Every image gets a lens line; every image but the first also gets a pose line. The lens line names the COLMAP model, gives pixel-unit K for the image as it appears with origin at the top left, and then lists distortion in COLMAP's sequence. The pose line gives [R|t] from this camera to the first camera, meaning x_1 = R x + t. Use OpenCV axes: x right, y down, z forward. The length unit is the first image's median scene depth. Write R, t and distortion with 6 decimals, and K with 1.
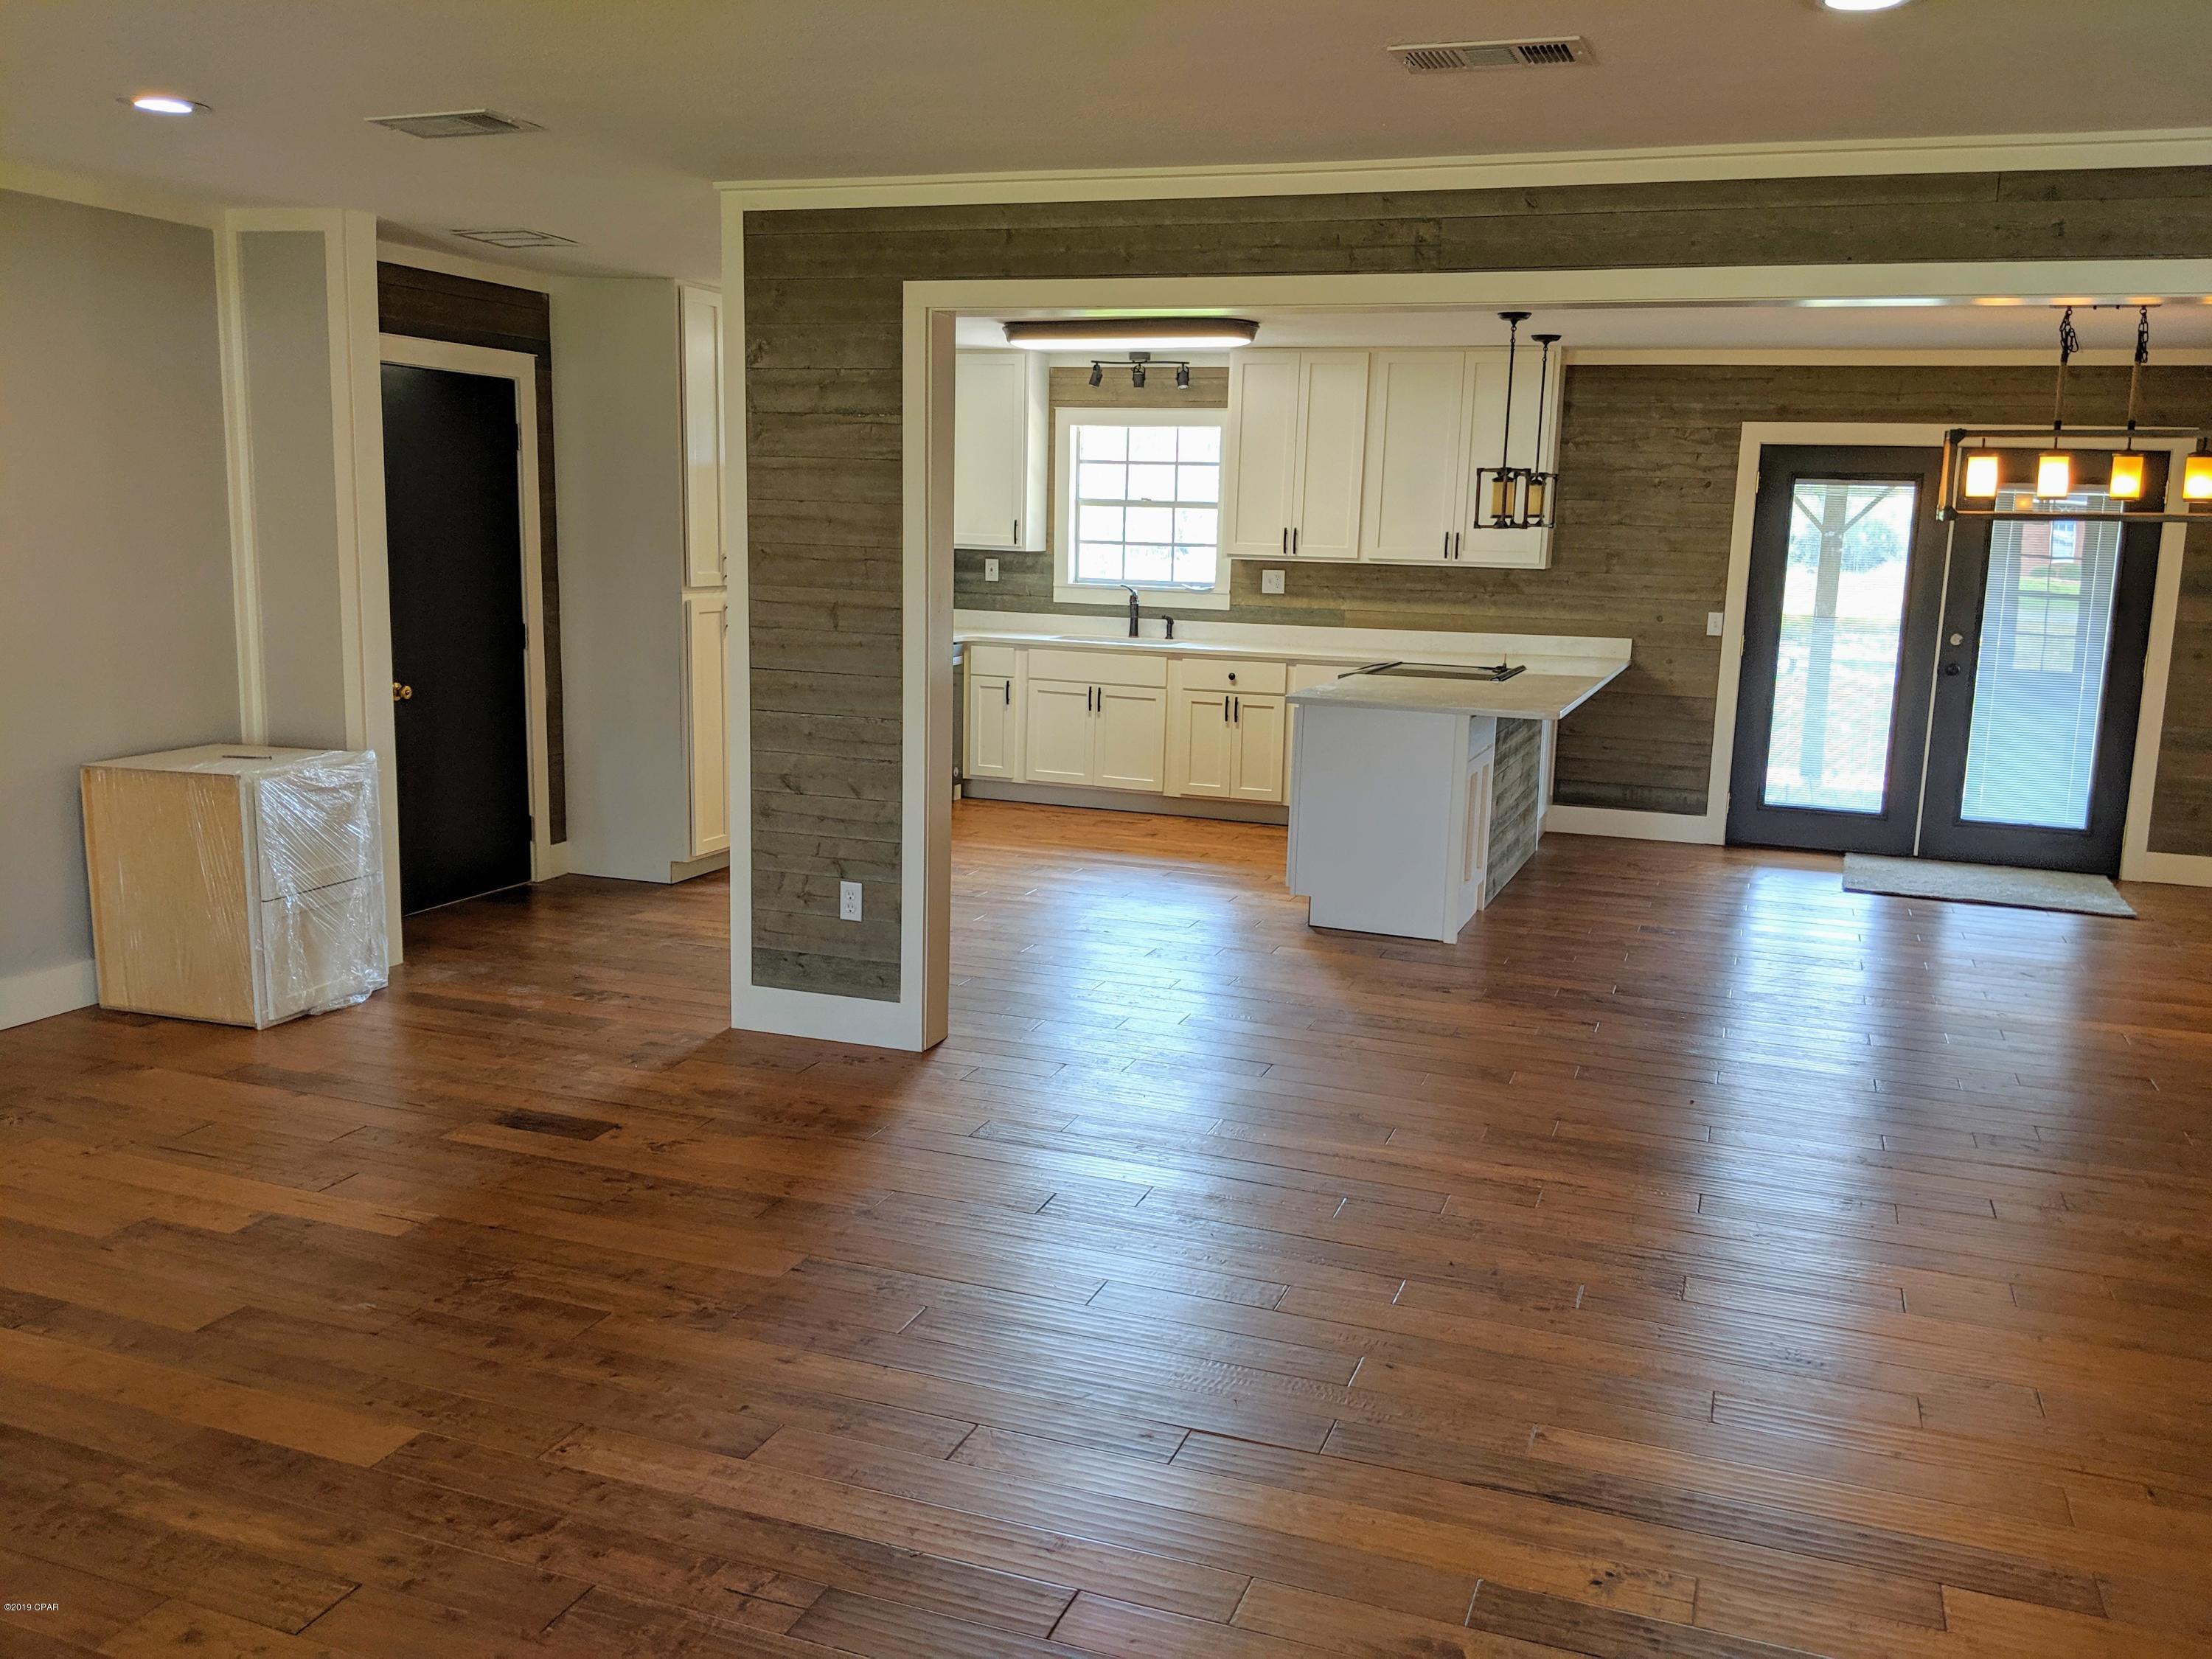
lens RADIAL K [[1792.4, 0, 1109.6], [0, 1792.4, 821.0], [0, 0, 1]] dist [0.065626, -0.122556]
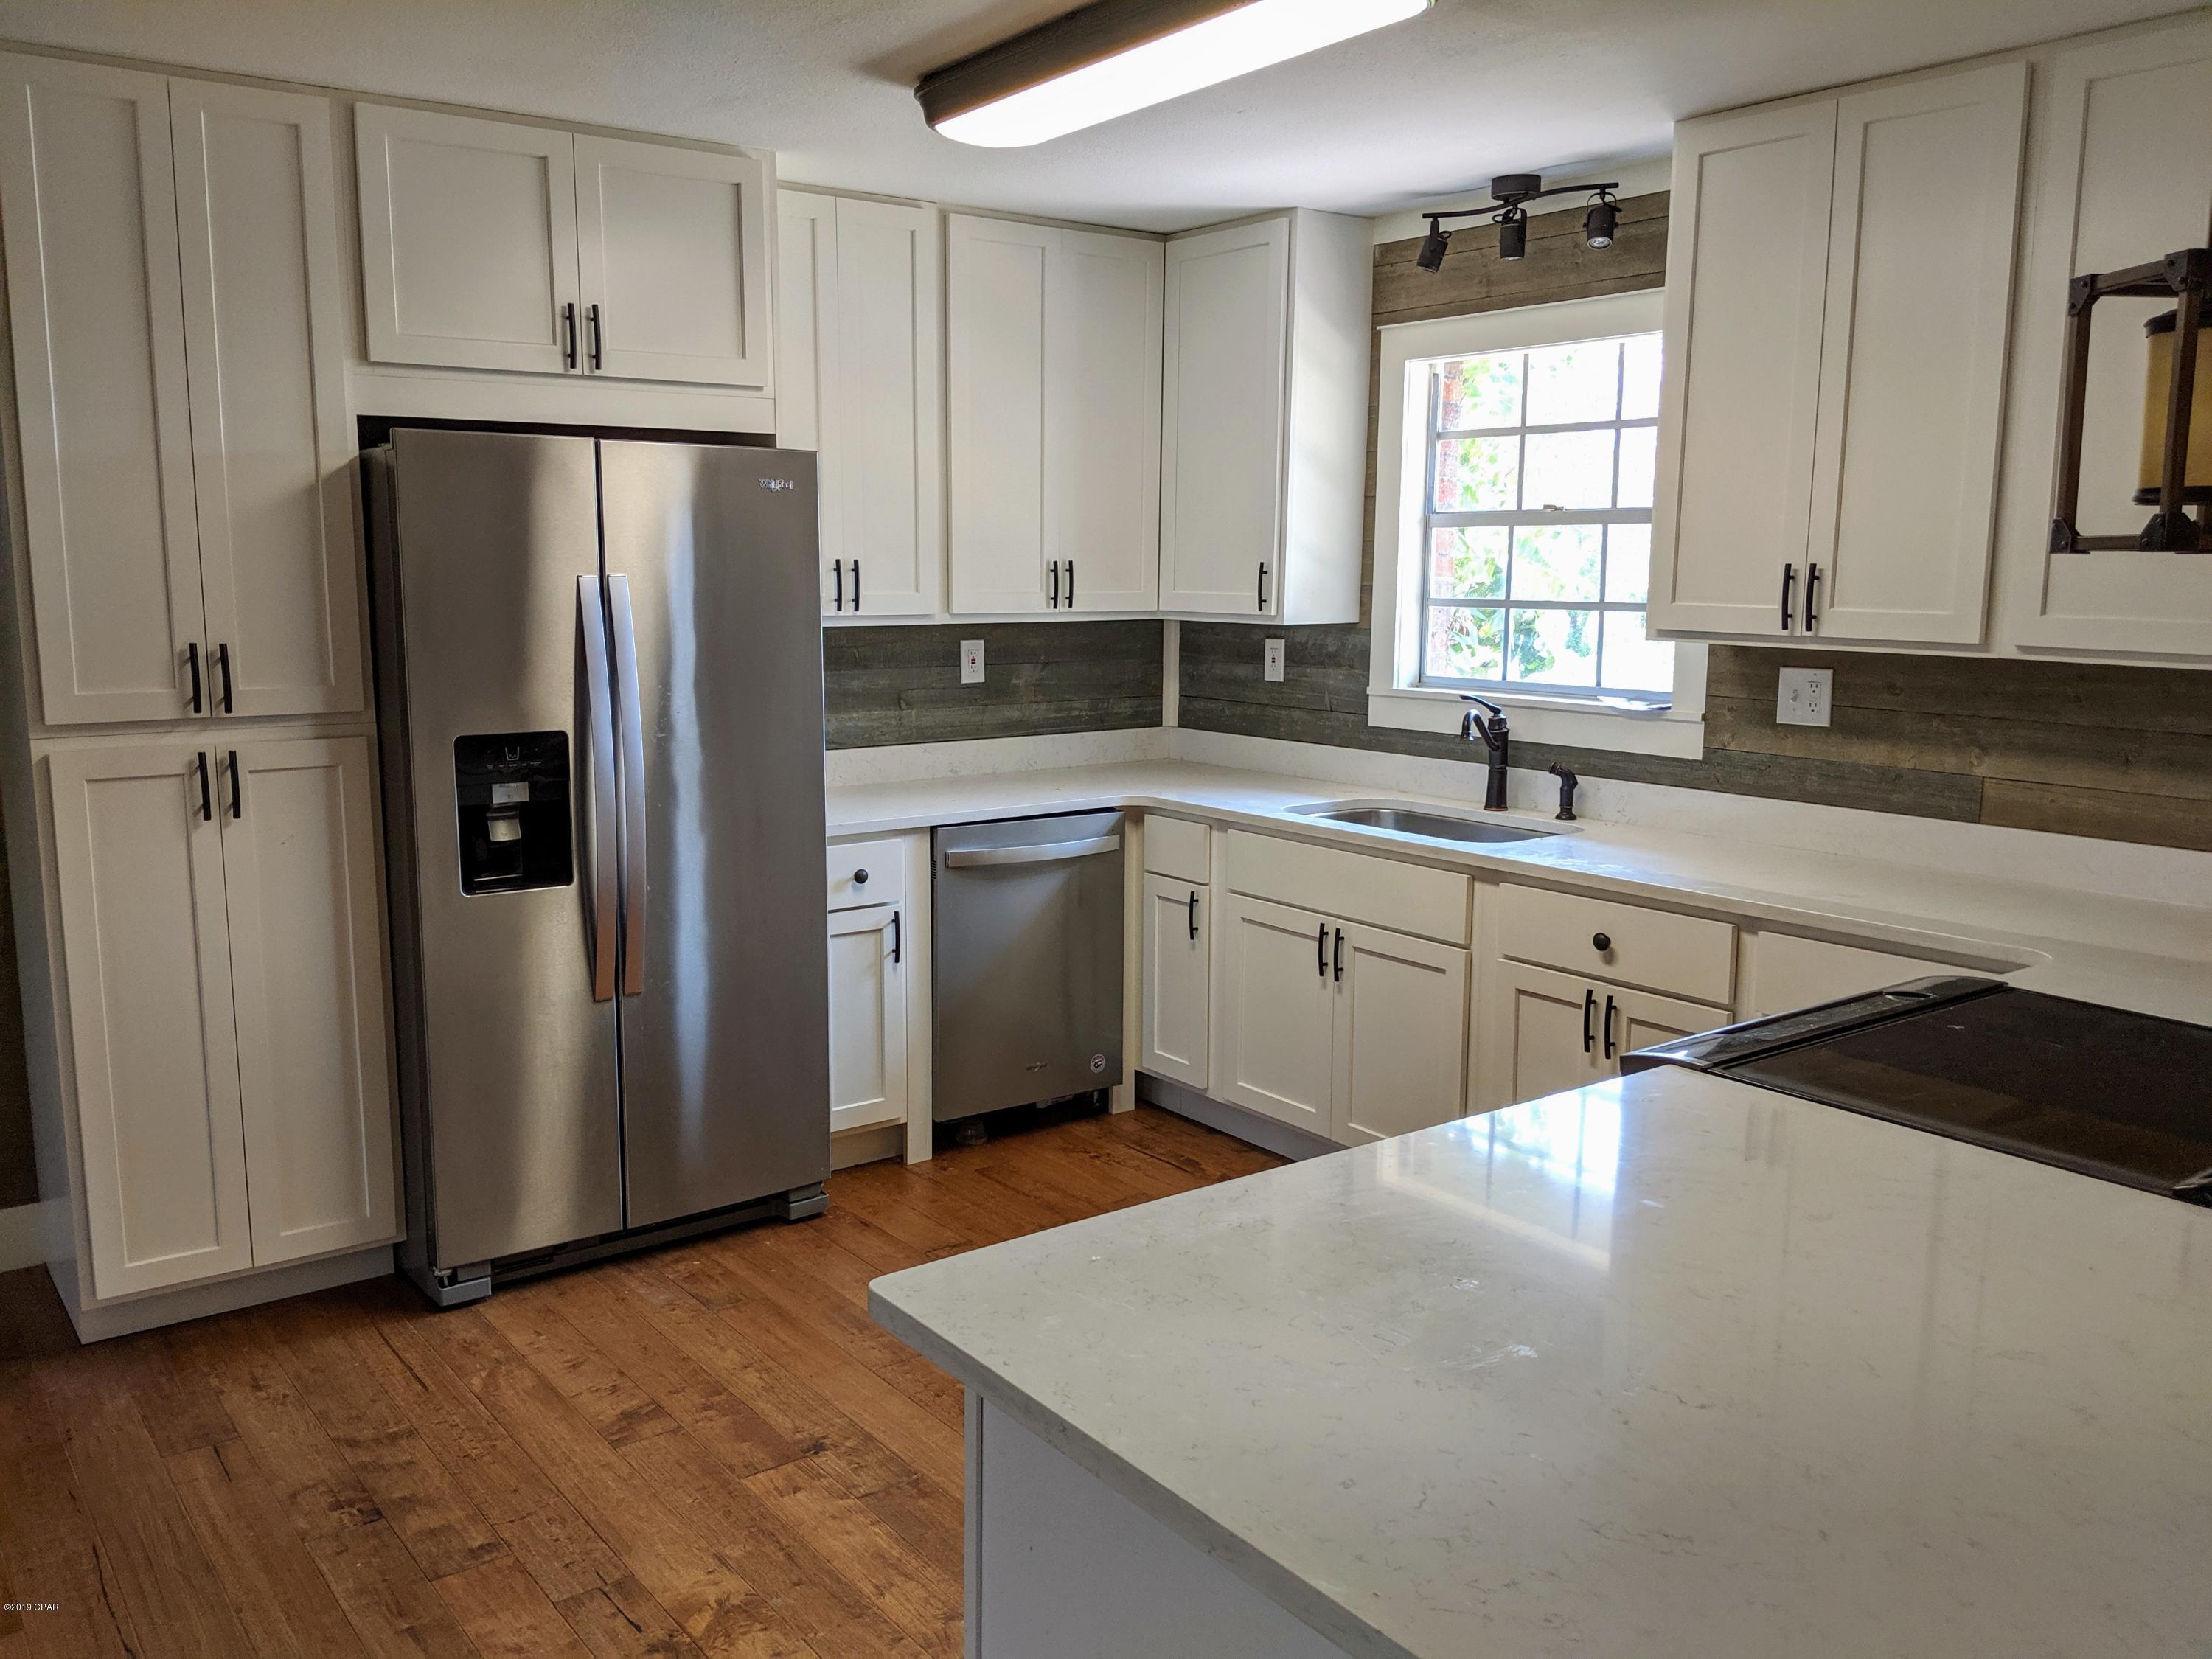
lens RADIAL K [[1792.4, 0, 1050.0], [0, 1792.4, 814.7], [0, 0, 1]] dist [0.065626, -0.122556]
pose [[0.834525, 0.058468, -0.547858, 0.182745], [-0.077741, 0.996901, -0.012029, -0.094098], [0.545457, 0.052630, 0.836485, 0.601383]]
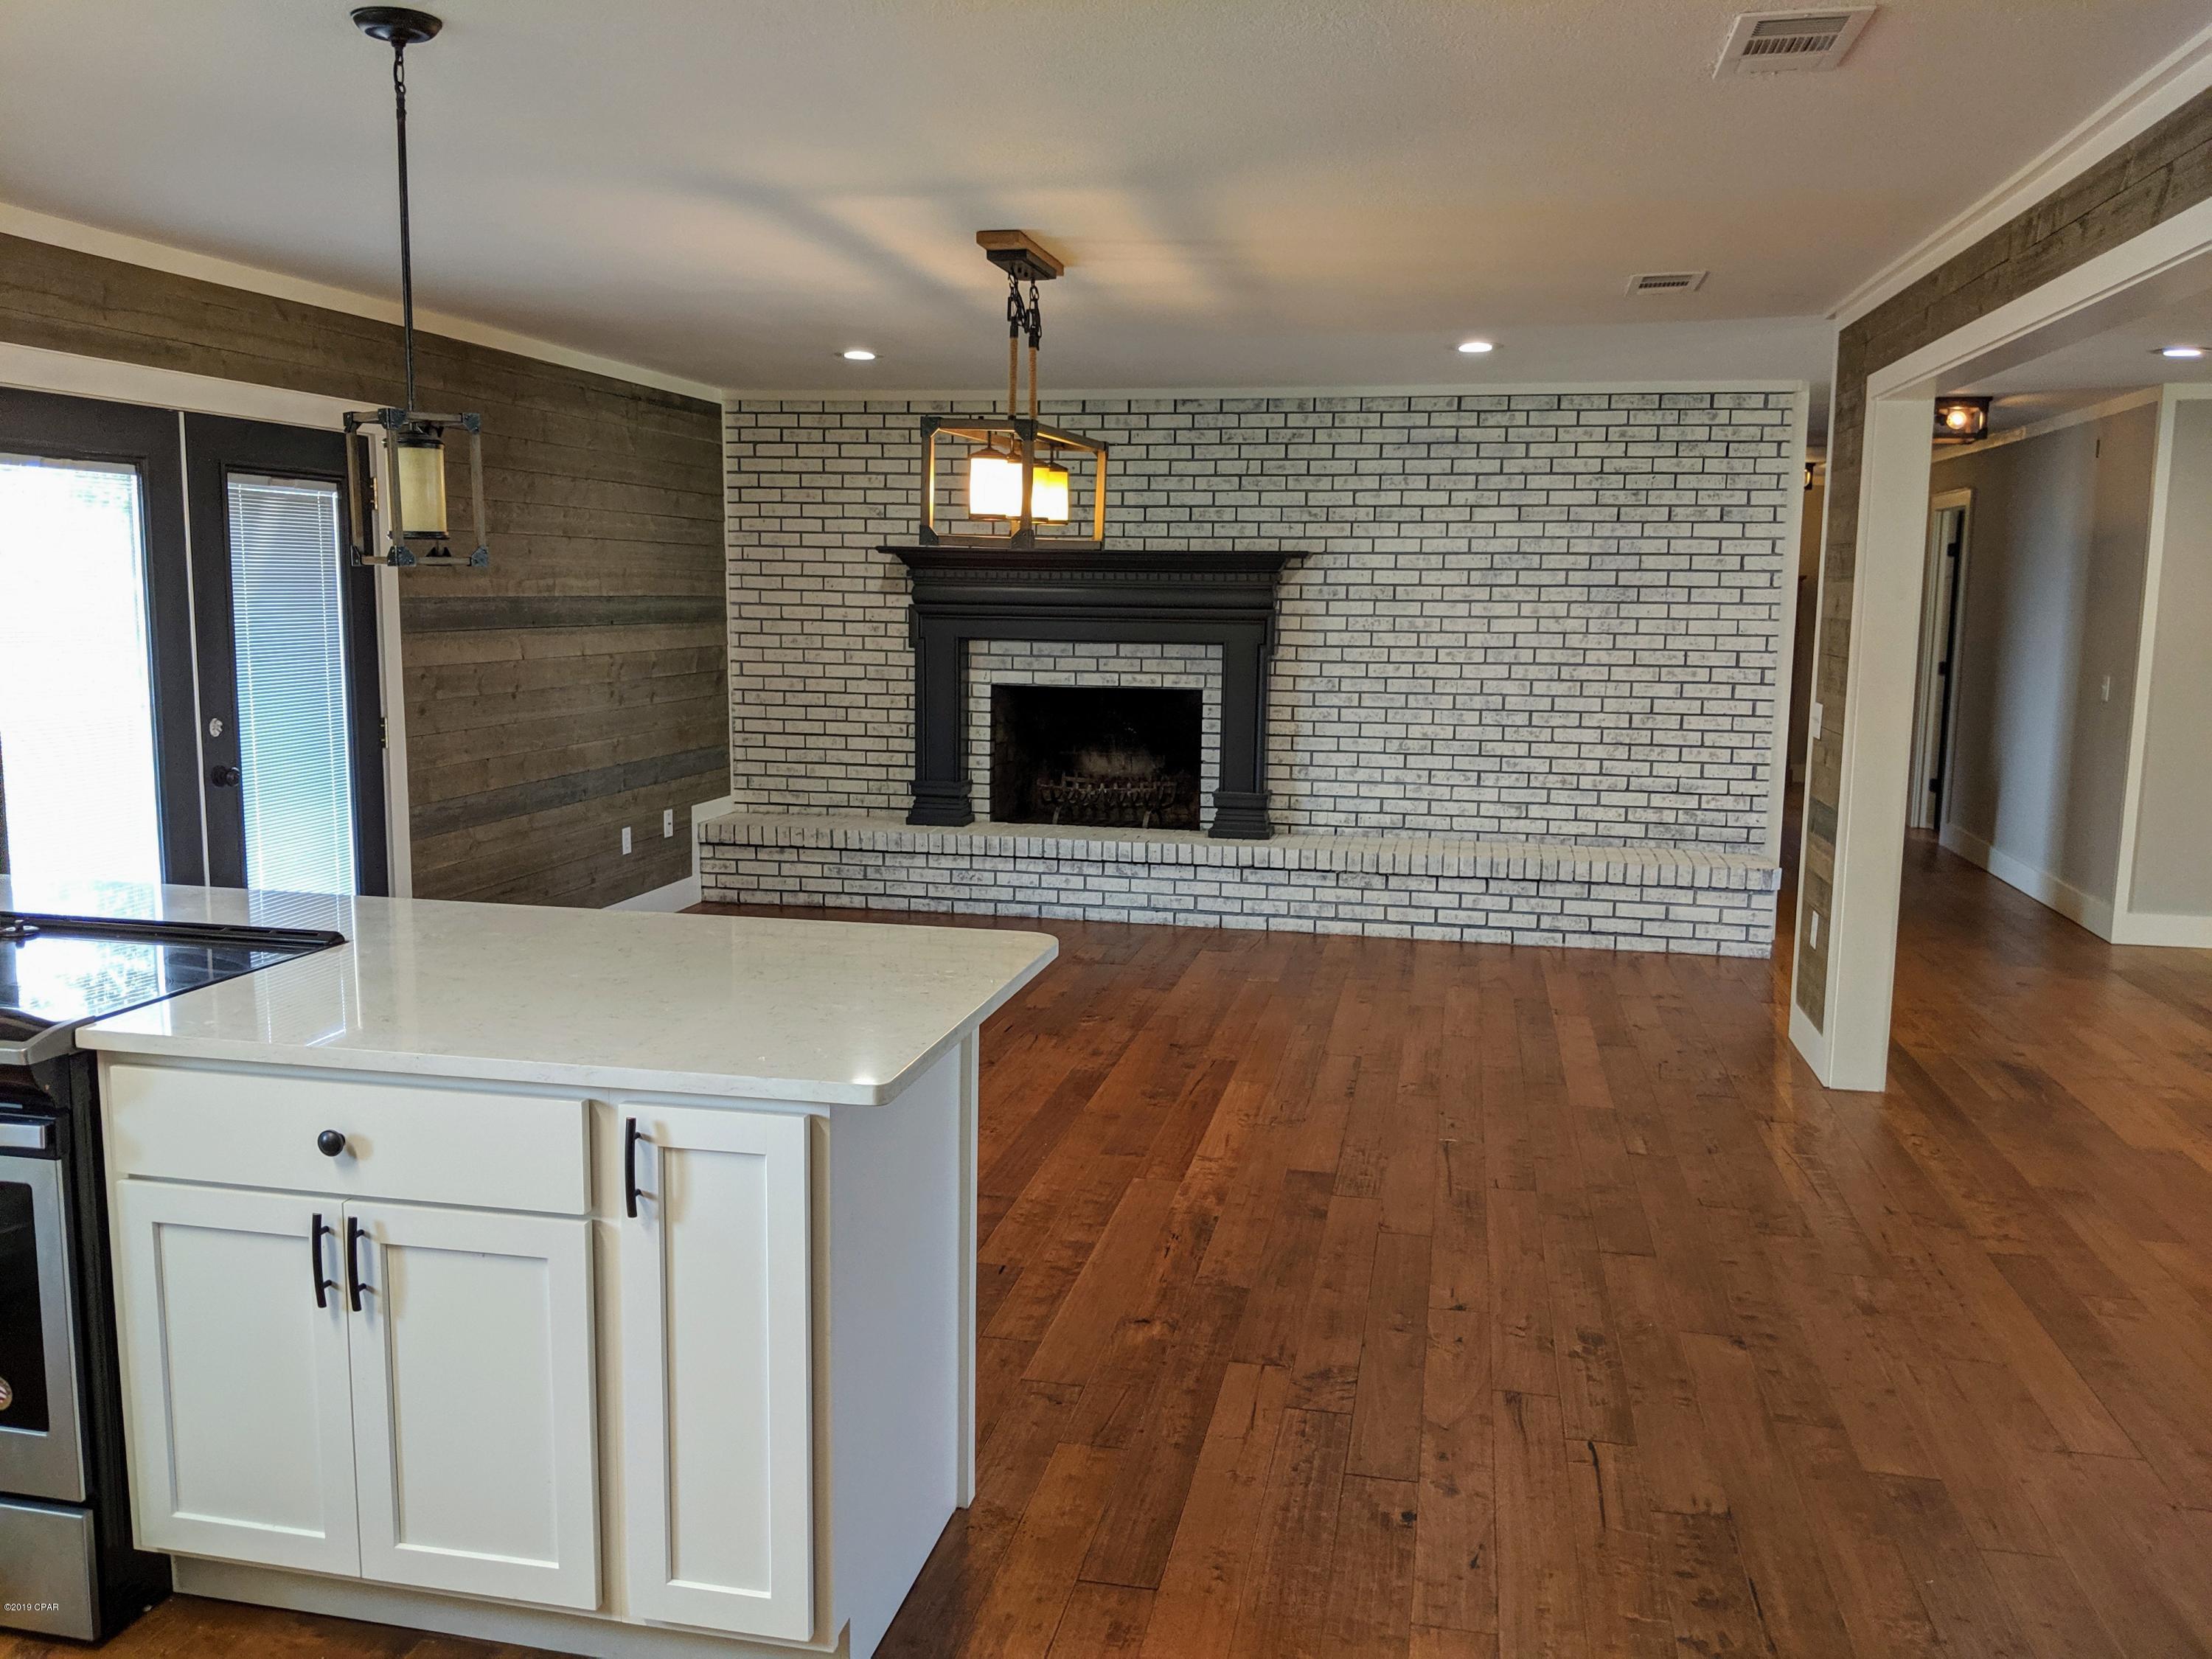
lens RADIAL K [[1792.4, 0, 1094.8], [0, 1792.4, 818.8], [0, 0, 1]] dist [0.065626, -0.122556]
pose [[-0.151878, -0.158802, 0.975559, -0.164107], [0.150240, 0.971831, 0.181585, -0.127149], [-0.976914, 0.174147, -0.123741, 0.735159]]
